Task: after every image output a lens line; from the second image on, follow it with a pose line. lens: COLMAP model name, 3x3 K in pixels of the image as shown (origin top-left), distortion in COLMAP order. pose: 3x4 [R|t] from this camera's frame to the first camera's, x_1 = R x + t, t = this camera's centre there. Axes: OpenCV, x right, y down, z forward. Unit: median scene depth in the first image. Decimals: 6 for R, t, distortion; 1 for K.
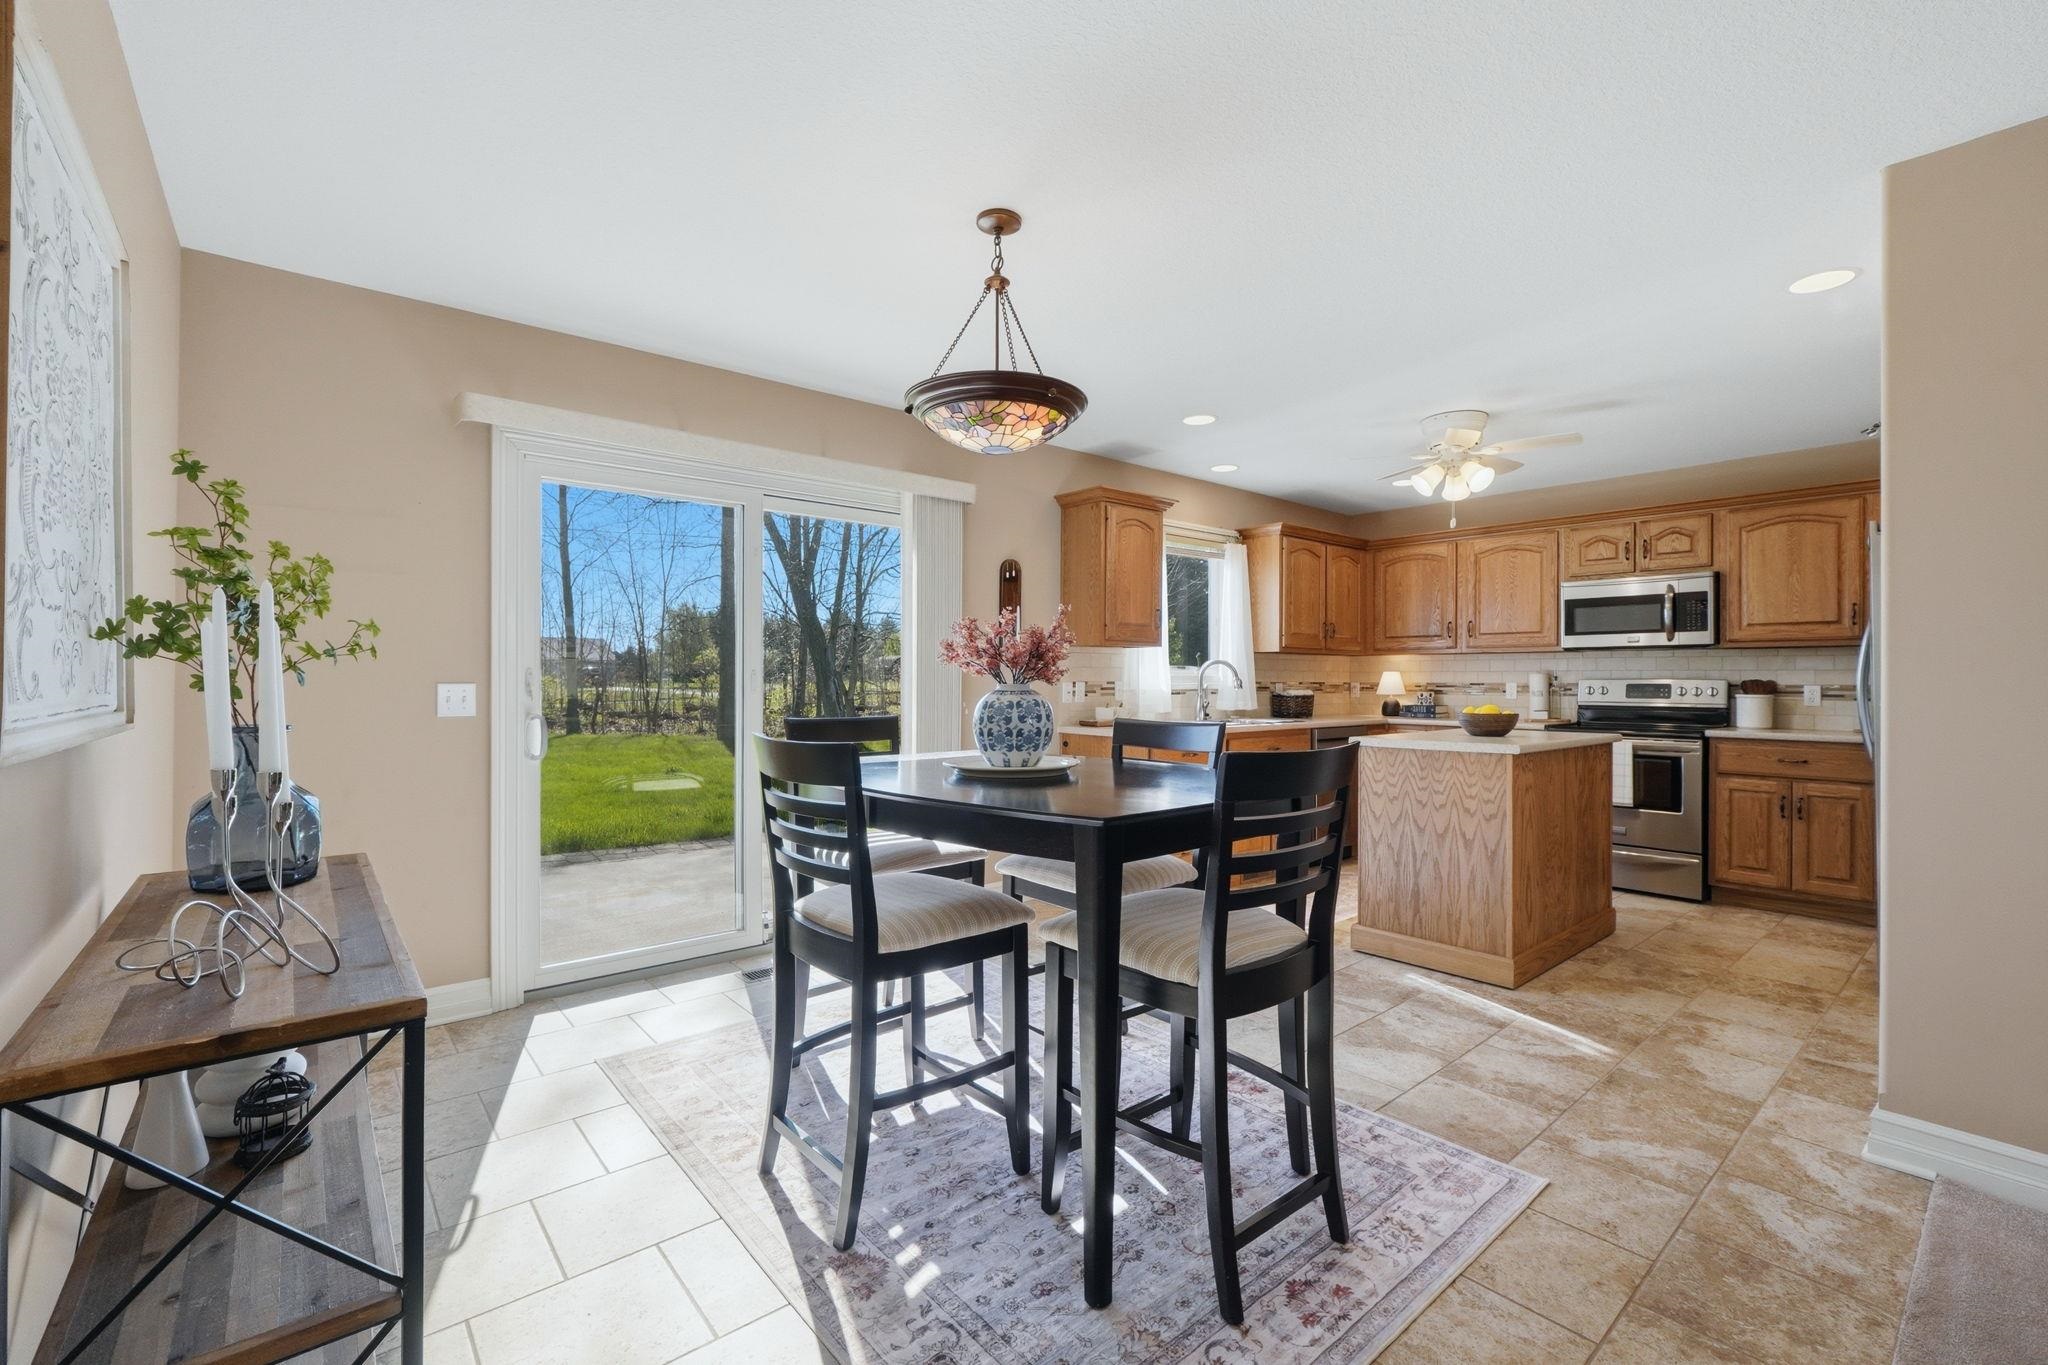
lens RADIAL K [[875.7, 0, 1025.2], [0, 875.7, 673.6], [0, 0, 1]] dist [-0.014864, 0.005378]
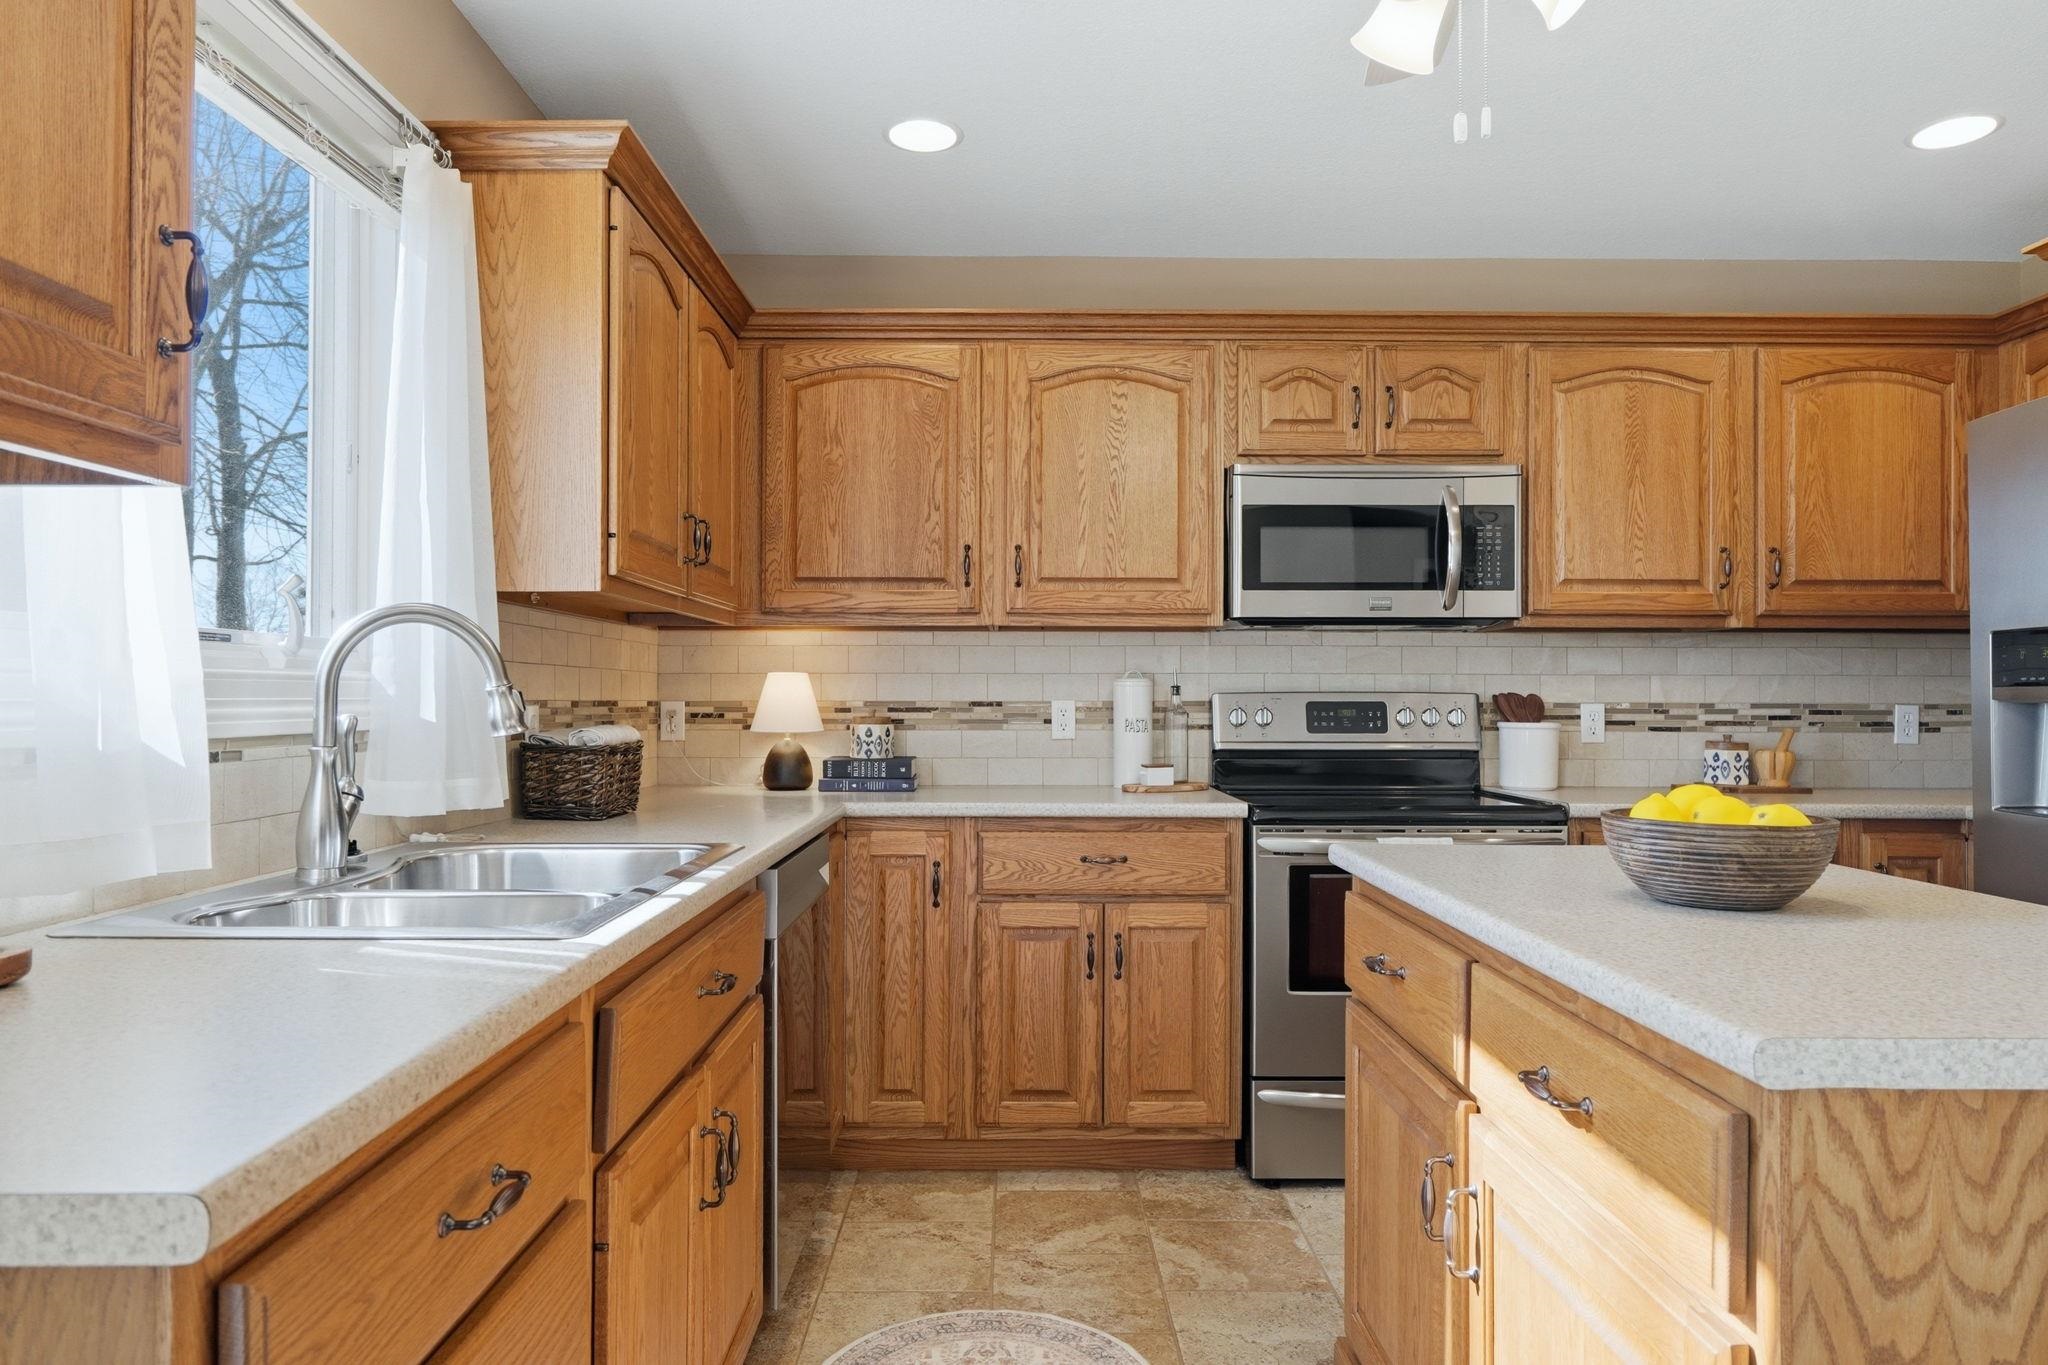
lens RADIAL K [[1262.7, 0, 996.8], [0, 1262.7, 684.7], [0, 0, 1]] dist [-0.004695, 0.001595]
pose [[0.651602, 0.006367, 0.758535, 0.078868], [-0.004993, 0.999979, -0.004105, 0.006716], [-0.758545, -0.001112, 0.651620, 0.746882]]
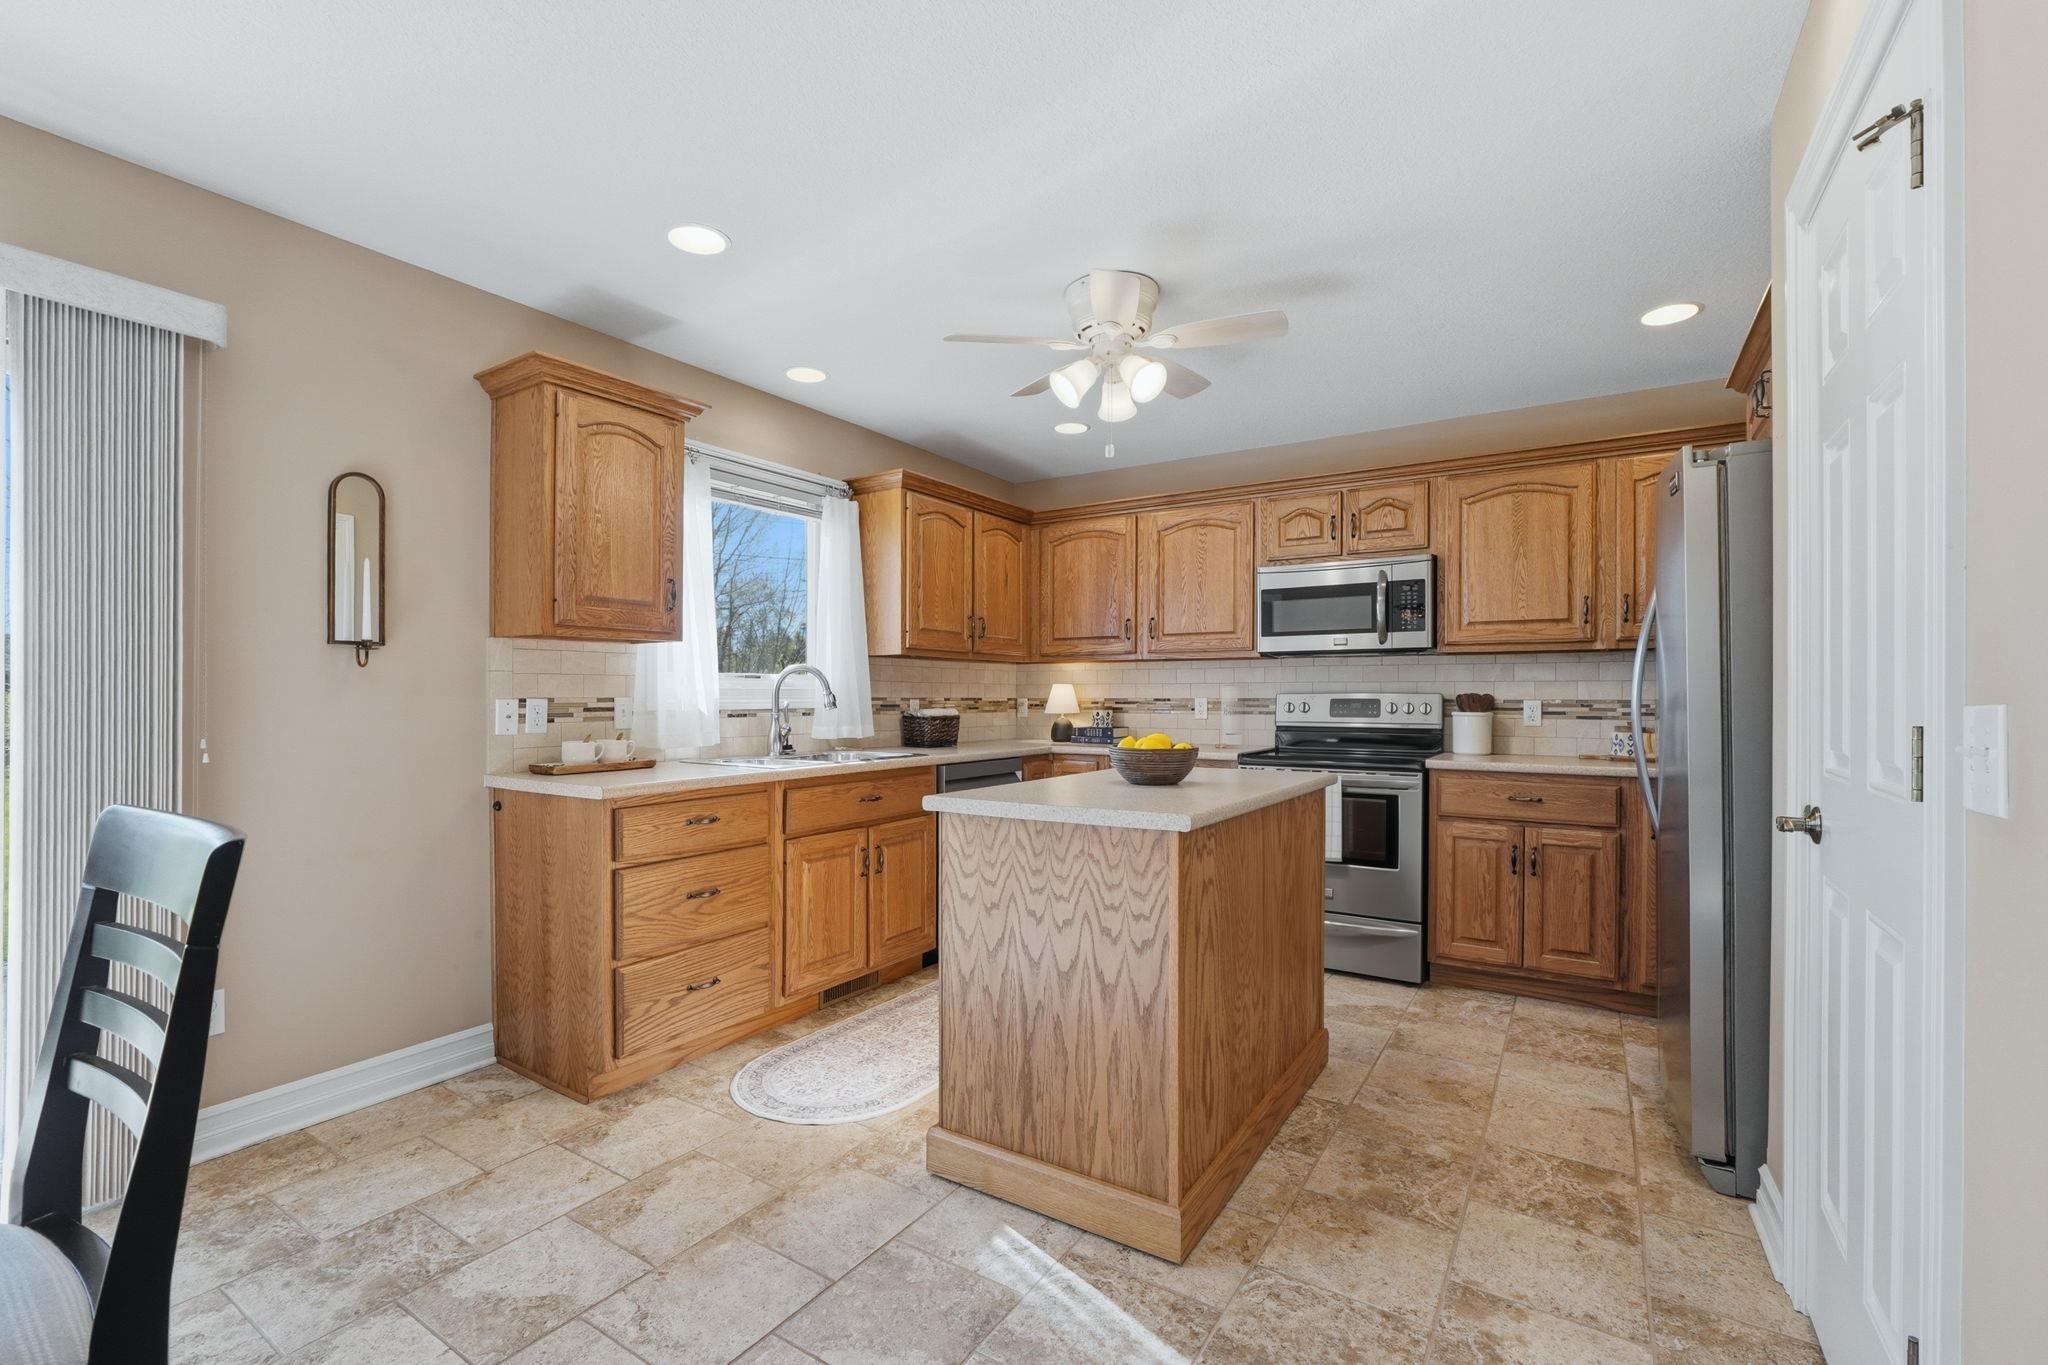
lens RADIAL K [[875.7, 0, 1024.5], [0, 875.7, 694.1], [0, 0, 1]] dist [-0.014864, 0.005378]
pose [[0.957375, -0.001515, 0.288845, 0.212097], [-0.000108, 0.999984, 0.005604, 0.003178], [-0.288849, -0.005396, 0.957359, 0.347523]]
